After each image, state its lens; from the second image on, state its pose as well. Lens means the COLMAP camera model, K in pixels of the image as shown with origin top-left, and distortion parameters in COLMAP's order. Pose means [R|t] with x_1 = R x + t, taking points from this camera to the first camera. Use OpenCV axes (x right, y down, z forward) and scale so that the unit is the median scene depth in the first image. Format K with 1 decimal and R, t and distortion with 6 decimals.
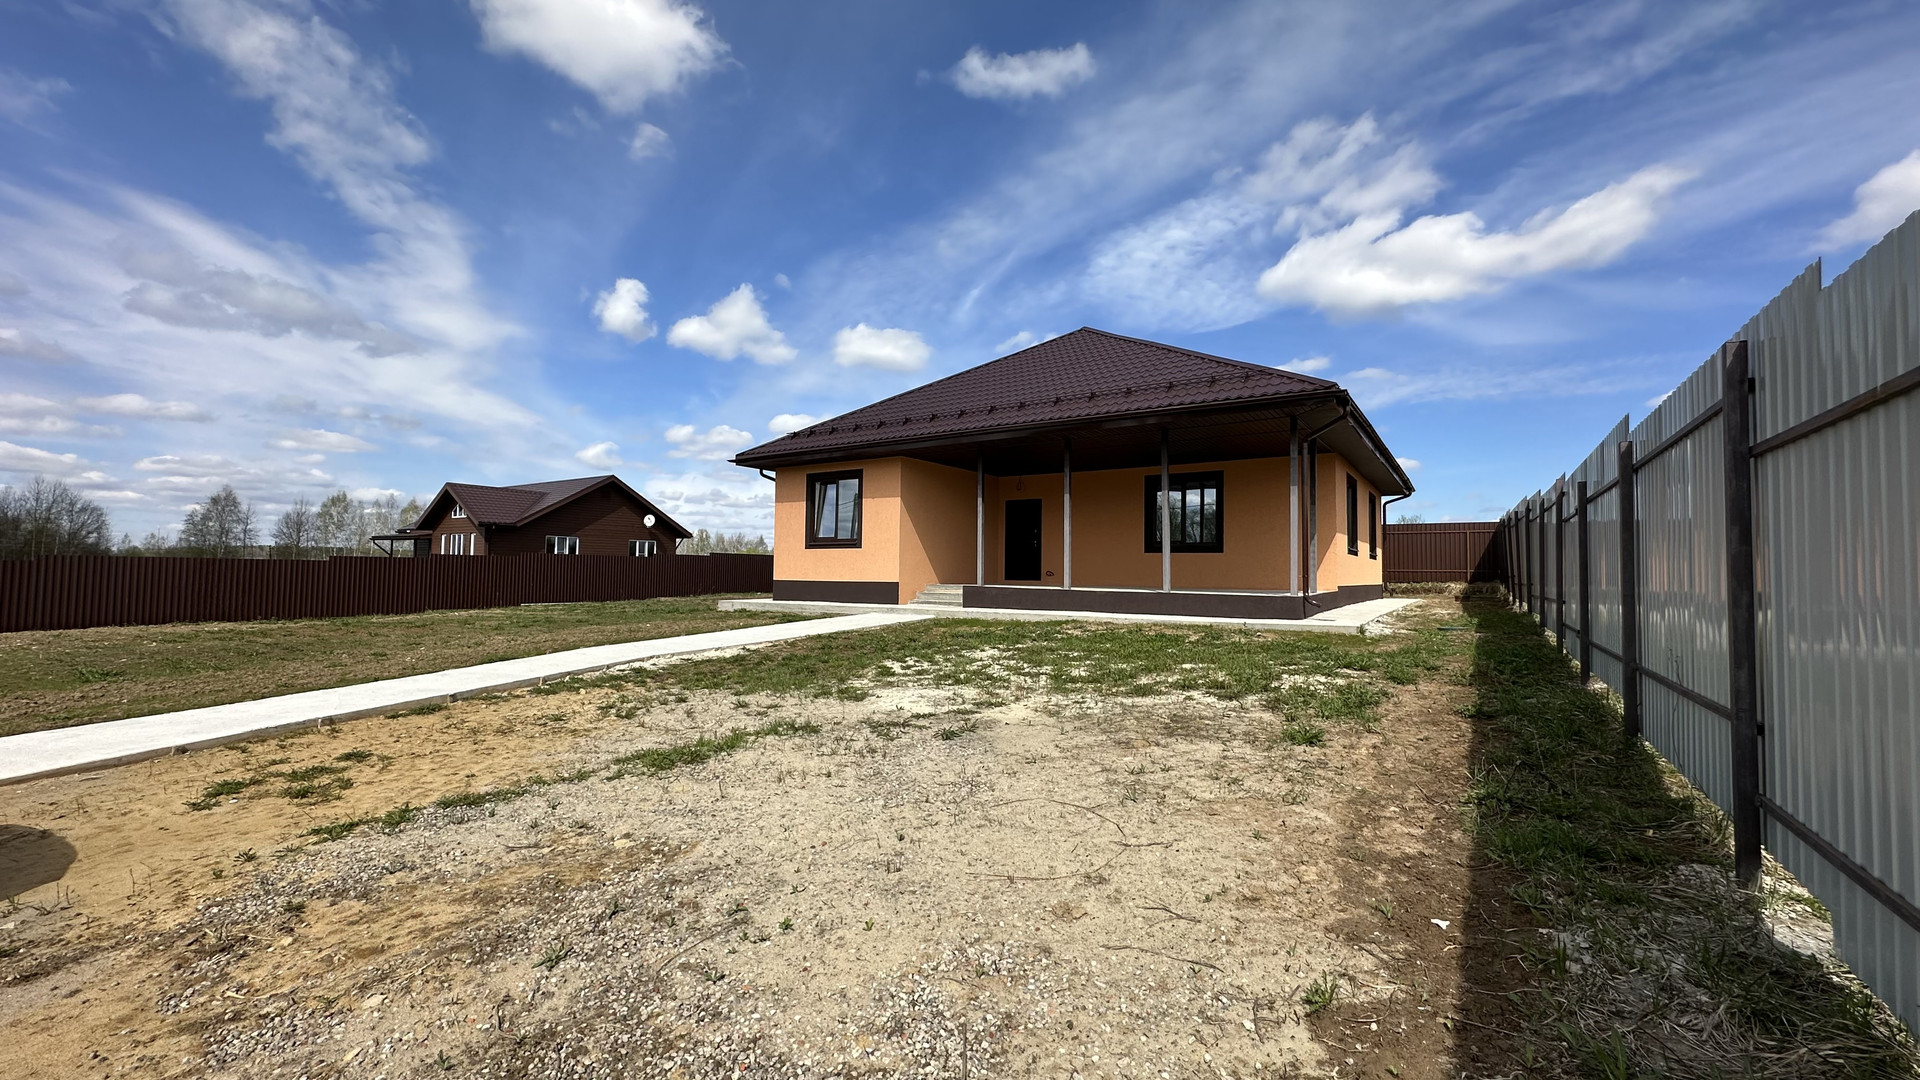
lens RADIAL K [[771.6, 0, 952.9], [0, 771.6, 547.6], [0, 0, 1]] dist [-0.000457, -0.000024]
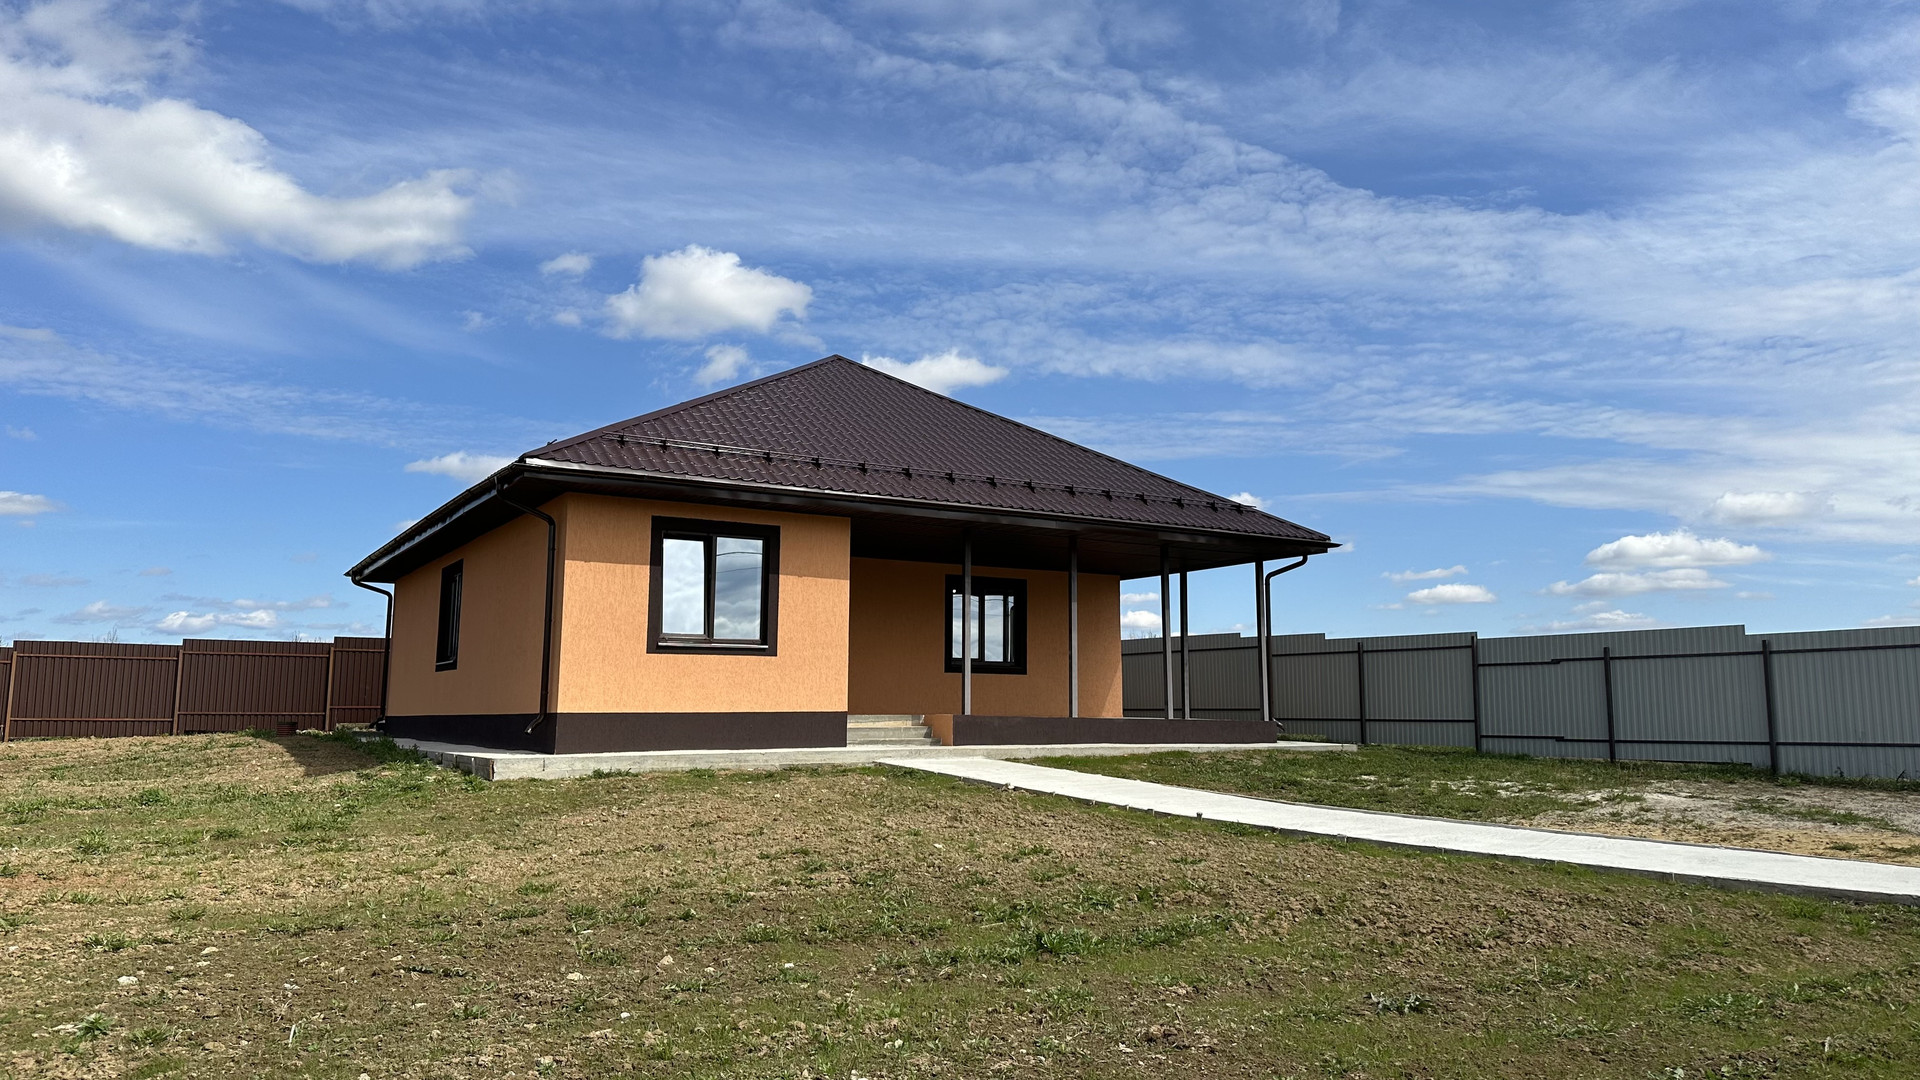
lens RADIAL K [[1316.2, 0, 967.3], [0, 1316.2, 537.6], [0, 0, 1]] dist [0.172494, -0.366542]
pose [[0.403500, 0.112800, 0.908000, -0.993194], [-0.029922, 0.993468, -0.110121, 0.017822], [-0.914490, 0.017265, 0.404239, 0.431550]]
